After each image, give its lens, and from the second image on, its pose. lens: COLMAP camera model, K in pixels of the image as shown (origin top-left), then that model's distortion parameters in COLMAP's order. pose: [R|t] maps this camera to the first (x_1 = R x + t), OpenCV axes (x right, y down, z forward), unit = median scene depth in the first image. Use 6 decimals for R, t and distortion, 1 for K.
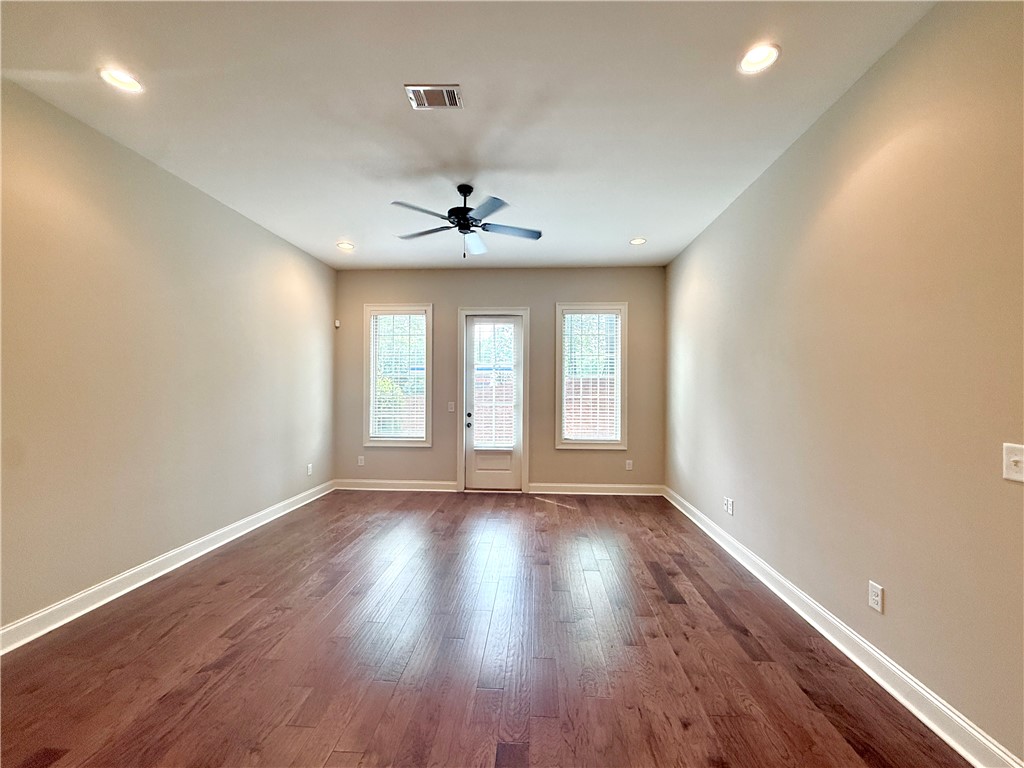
lens RADIAL K [[408.2, 0, 512.0], [0, 408.2, 384.0], [0, 0, 1]] dist [0.000036, -0.000039]
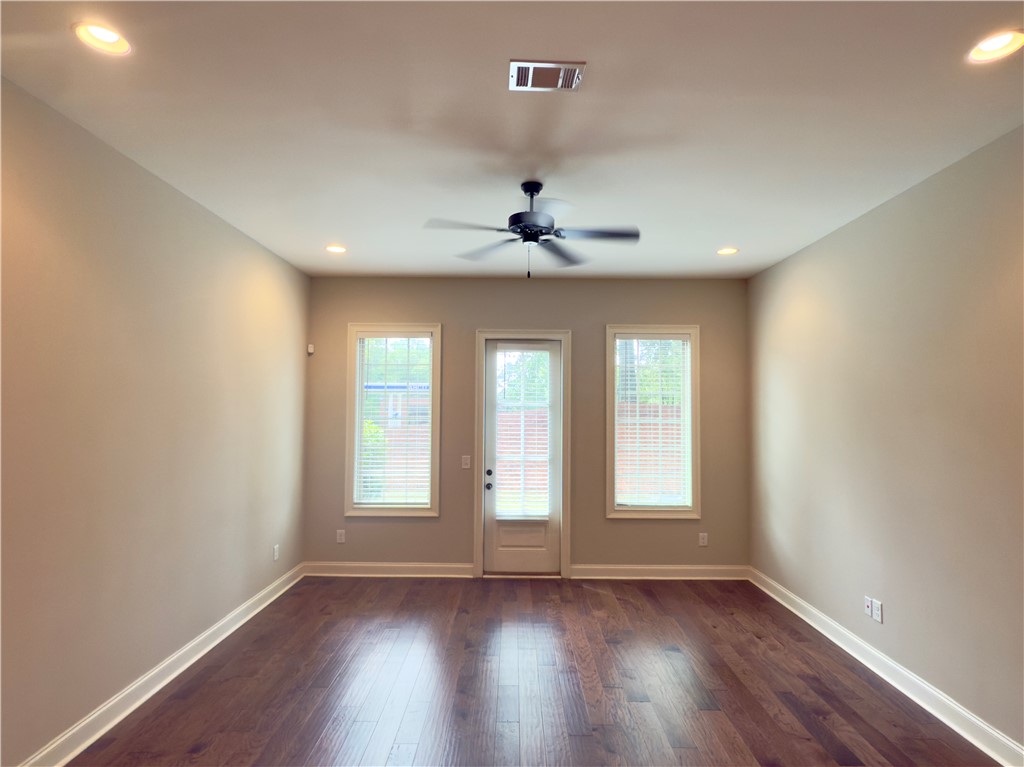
lens RADIAL K [[526.1, 0, 511.8], [0, 526.1, 388.0], [0, 0, 1]] dist [-0.000417, -0.000347]
pose [[0.998717, 0.003543, 0.050512, -0.120341], [-0.001776, 0.999386, -0.034987, -0.047821], [-0.050605, 0.034852, 0.998110, 0.036772]]
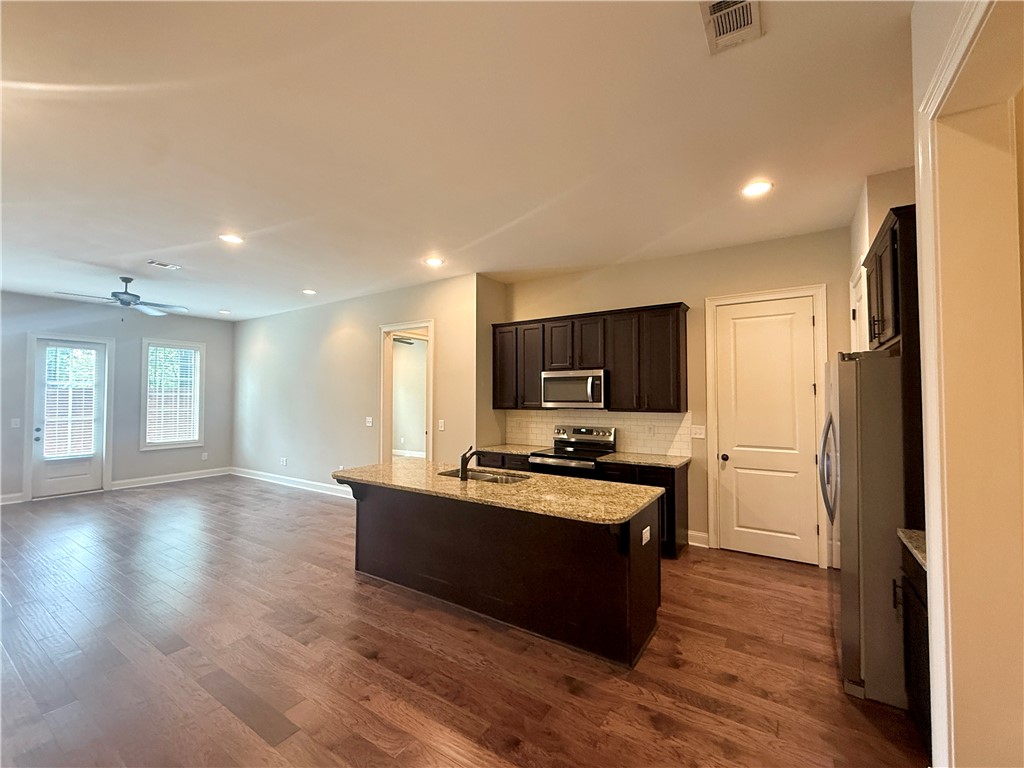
lens RADIAL K [[408.2, 0, 512.0], [0, 408.2, 384.0], [0, 0, 1]] dist [0.000036, -0.000039]
pose [[0.460474, 0.018690, 0.887477, -0.526645], [-0.007243, 0.999824, -0.017298, -0.039688], [-0.887644, 0.001537, 0.460528, -0.672842]]
